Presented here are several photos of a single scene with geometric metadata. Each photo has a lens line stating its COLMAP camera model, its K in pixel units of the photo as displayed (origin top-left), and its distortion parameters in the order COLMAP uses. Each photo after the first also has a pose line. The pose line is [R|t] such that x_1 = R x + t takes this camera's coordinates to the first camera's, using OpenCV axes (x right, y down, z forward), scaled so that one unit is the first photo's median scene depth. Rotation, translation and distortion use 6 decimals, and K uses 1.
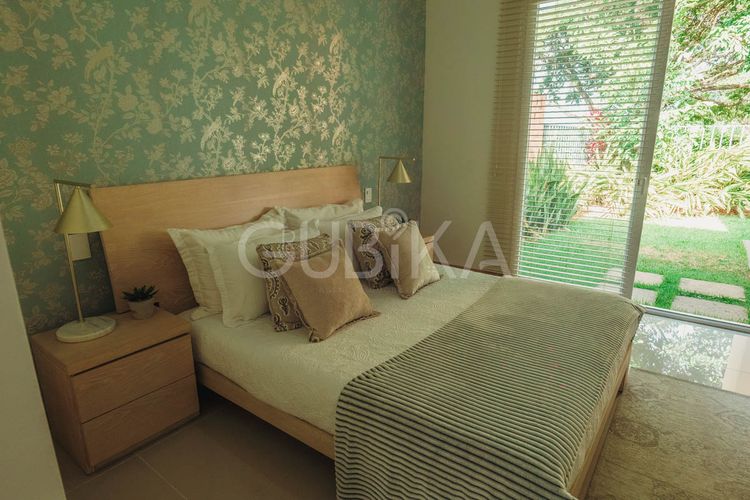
lens RADIAL K [[434.8, 0, 380.3], [0, 434.8, 249.5], [0, 0, 1]] dist [-0.002759, 0.005158]
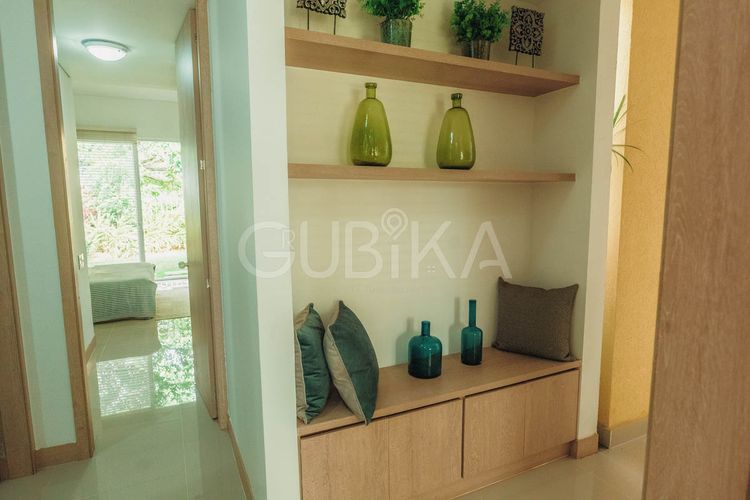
lens RADIAL K [[434.8, 0, 375.3], [0, 434.8, 250.5], [0, 0, 1]] dist [-0.002759, 0.005158]
pose [[0.460429, -0.101202, 0.881909, -0.798794], [0.226835, 0.973910, -0.006667, 0.249500], [-0.858225, 0.203117, 0.471373, -1.043172]]
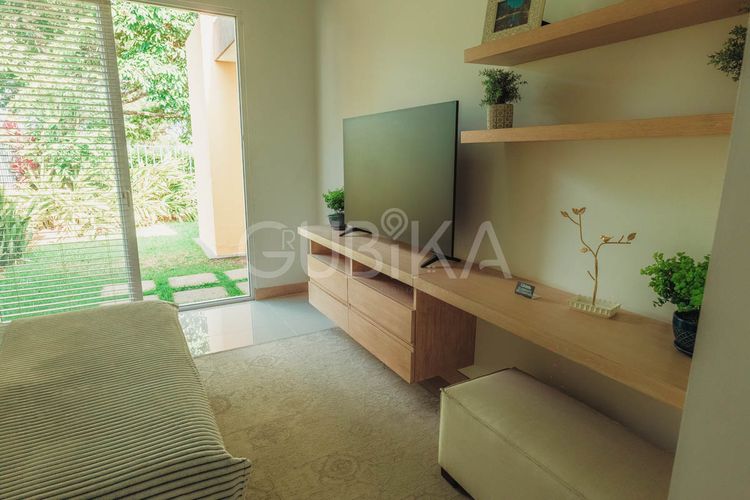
lens RADIAL K [[434.8, 0, 376.6], [0, 434.8, 246.0], [0, 0, 1]] dist [-0.002759, 0.005158]
pose [[0.403566, -0.175972, 0.897869, -0.095380], [0.220992, 0.971023, 0.090981, 0.002198], [-0.887861, 0.161705, 0.430760, 0.031004]]
